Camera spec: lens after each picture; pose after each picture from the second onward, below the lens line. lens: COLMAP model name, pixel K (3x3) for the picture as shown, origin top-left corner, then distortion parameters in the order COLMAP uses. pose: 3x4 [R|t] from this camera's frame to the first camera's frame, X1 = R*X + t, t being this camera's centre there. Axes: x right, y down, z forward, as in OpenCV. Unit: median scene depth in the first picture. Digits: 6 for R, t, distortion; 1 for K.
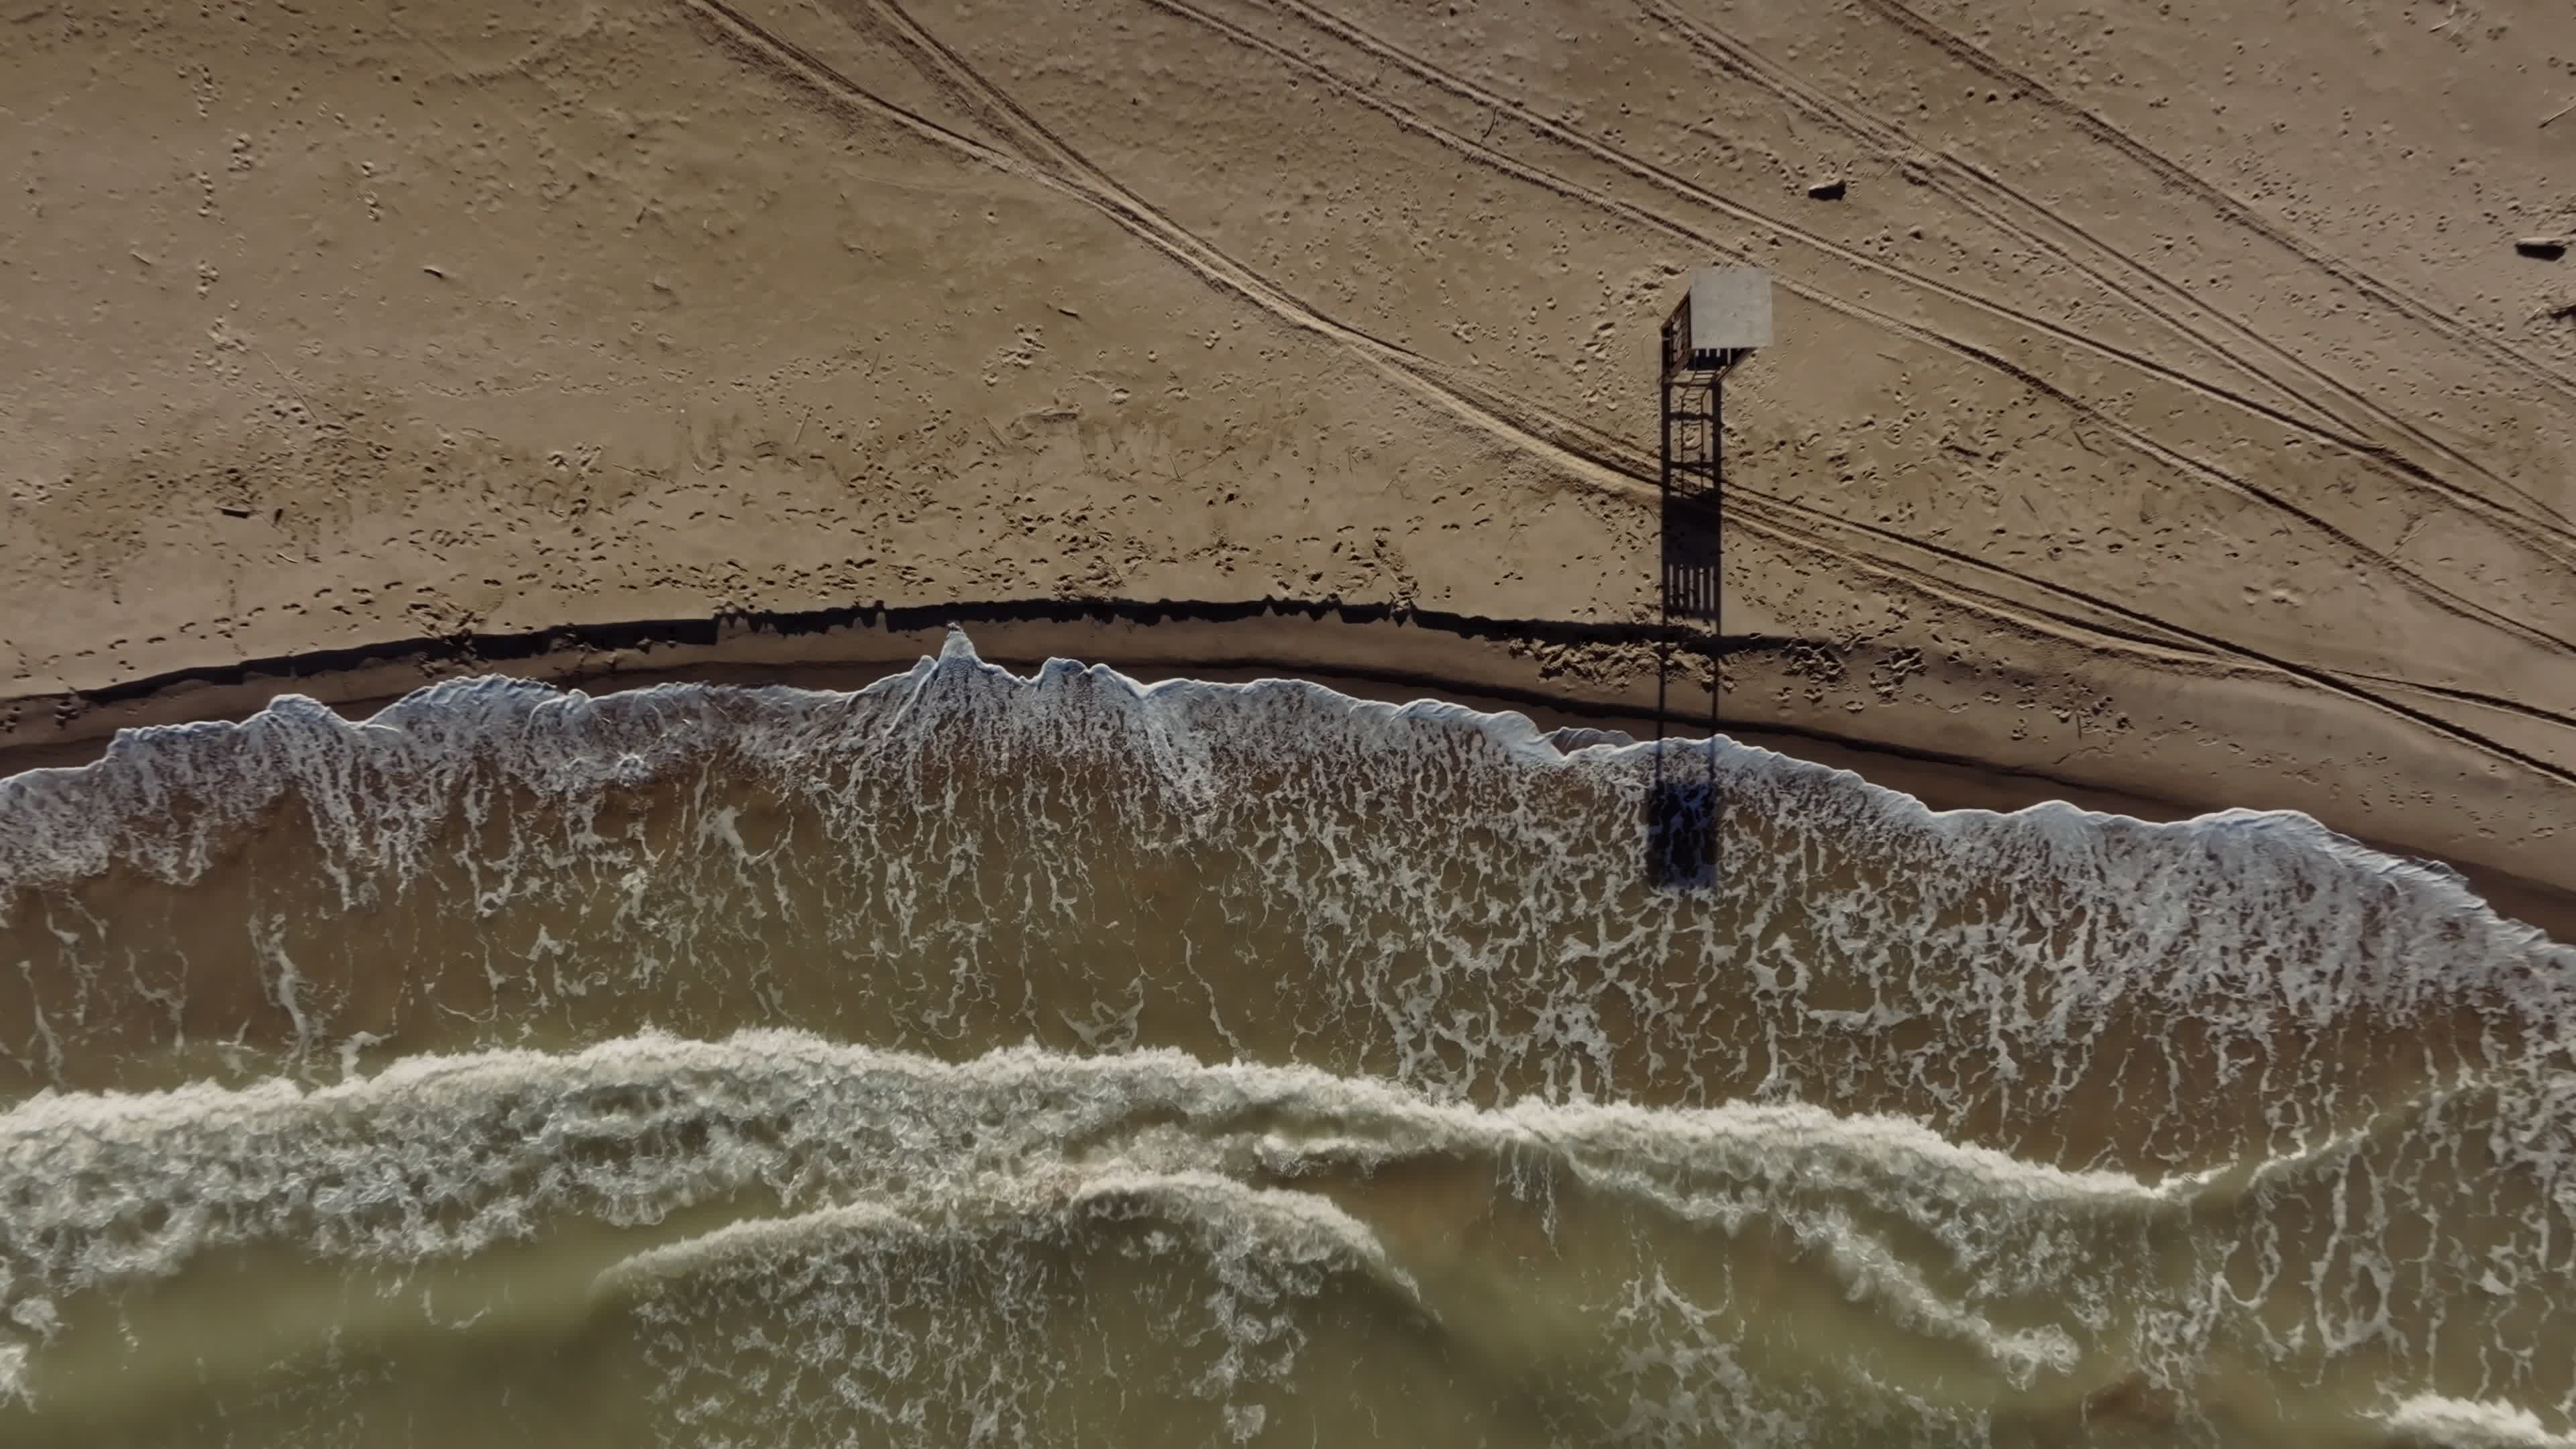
lens RADIAL K [[1816.4, 0, 1288.0], [0, 1816.4, 724.5], [0, 0, 1]] dist [-0.013392, 0.025554]
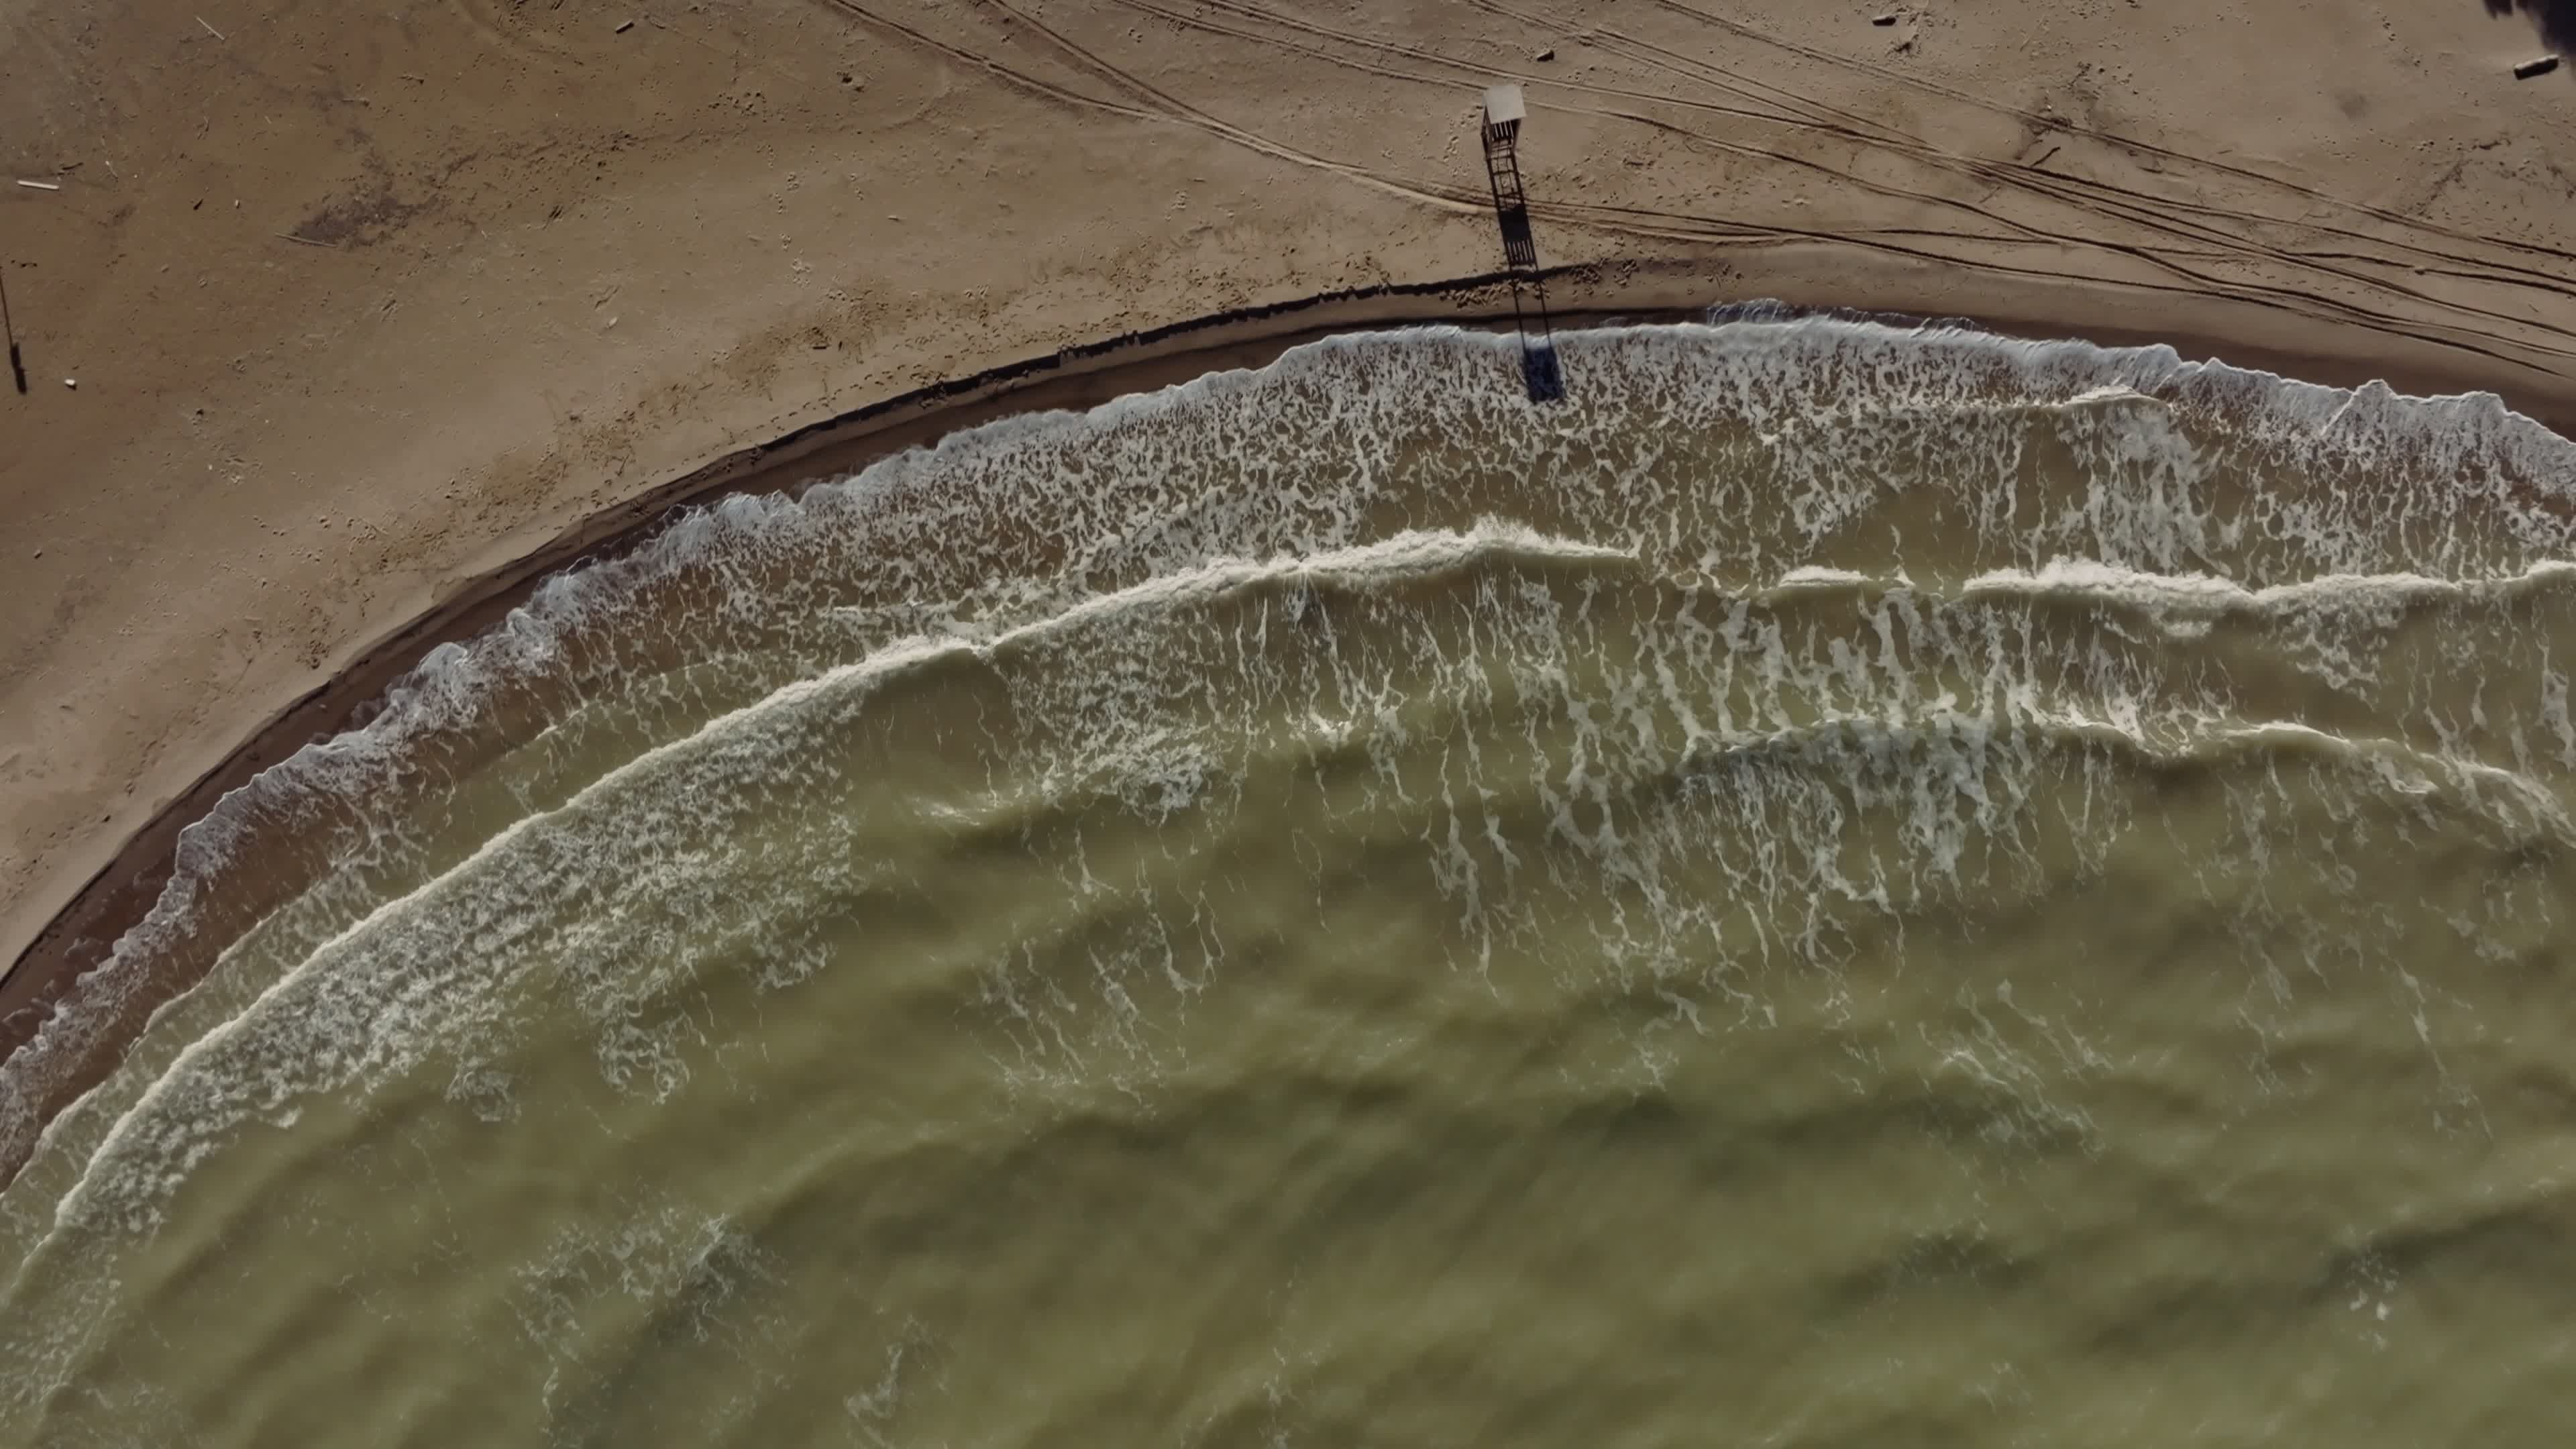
lens RADIAL K [[1816.4, 0, 1288.0], [0, 1816.4, 724.5], [0, 0, 1]] dist [-0.013392, 0.025554]
pose [[0.981676, -0.190002, 0.014554, -0.169369], [0.190558, 0.978572, -0.077998, 0.562603], [0.000578, 0.079342, 0.996847, -1.016475]]
